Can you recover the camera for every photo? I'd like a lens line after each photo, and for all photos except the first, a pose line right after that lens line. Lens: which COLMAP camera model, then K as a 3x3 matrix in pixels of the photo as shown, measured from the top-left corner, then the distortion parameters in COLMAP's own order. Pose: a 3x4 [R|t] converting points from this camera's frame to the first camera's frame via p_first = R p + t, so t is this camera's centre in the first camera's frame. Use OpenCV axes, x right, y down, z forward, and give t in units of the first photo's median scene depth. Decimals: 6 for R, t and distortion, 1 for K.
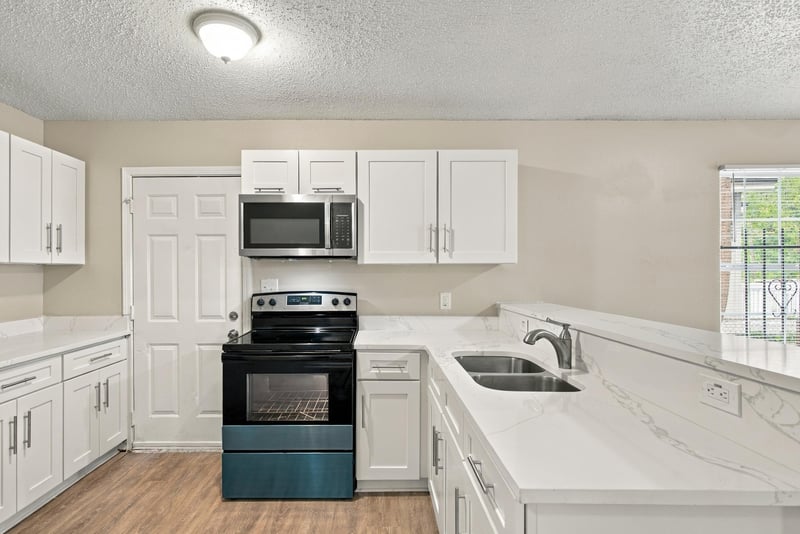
lens RADIAL K [[404.0, 0, 377.8], [0, 404.0, 269.0], [0, 0, 1]] dist [0.000083, -0.000432]
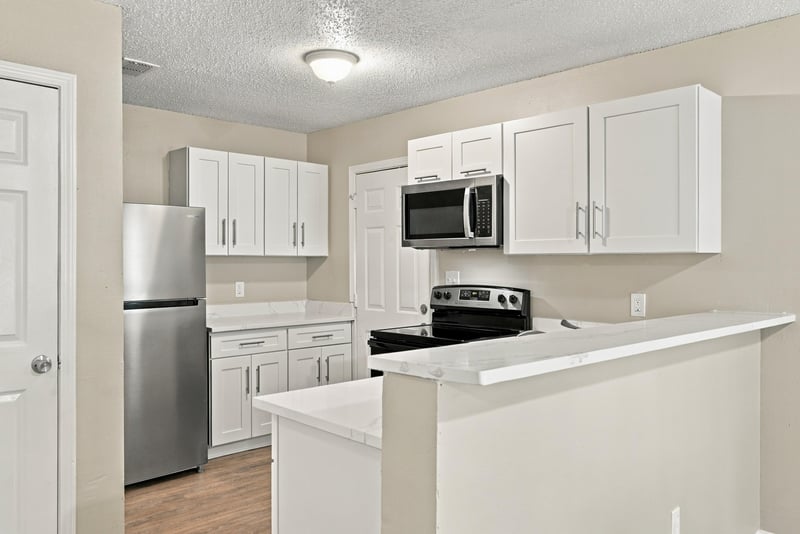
lens RADIAL K [[635.8, 0, 395.3], [0, 635.8, 261.9], [0, 0, 1]] dist [-0.000258, -0.000145]
pose [[0.690847, 0.003041, -0.722995, 0.767836], [0.001060, 0.999986, 0.005220, -0.003658], [0.723001, -0.004373, 0.690834, -0.104283]]
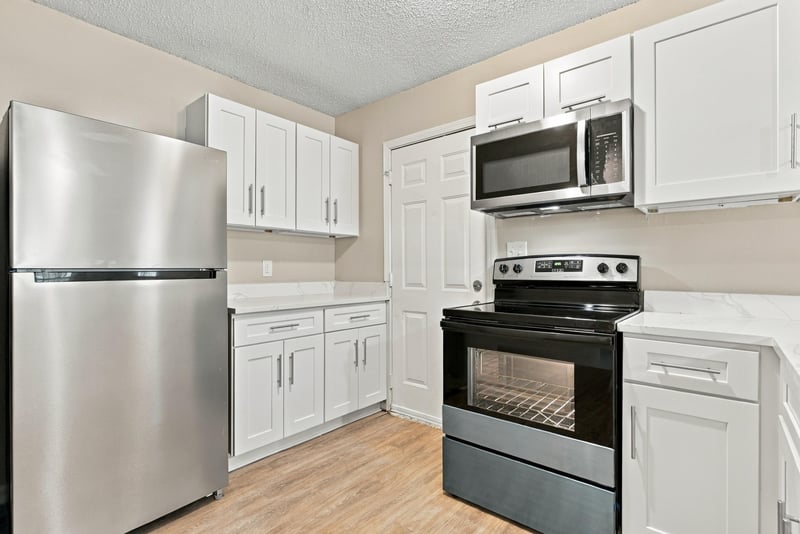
lens RADIAL K [[389.8, 0, 400.0], [0, 389.8, 267.0], [0, 0, 1]] dist [-0.001090, -0.000091]
pose [[0.764914, -0.002771, -0.644127, 0.065874], [0.000623, 0.999993, -0.003562, 0.088108], [0.644132, 0.002324, 0.764911, 0.272582]]
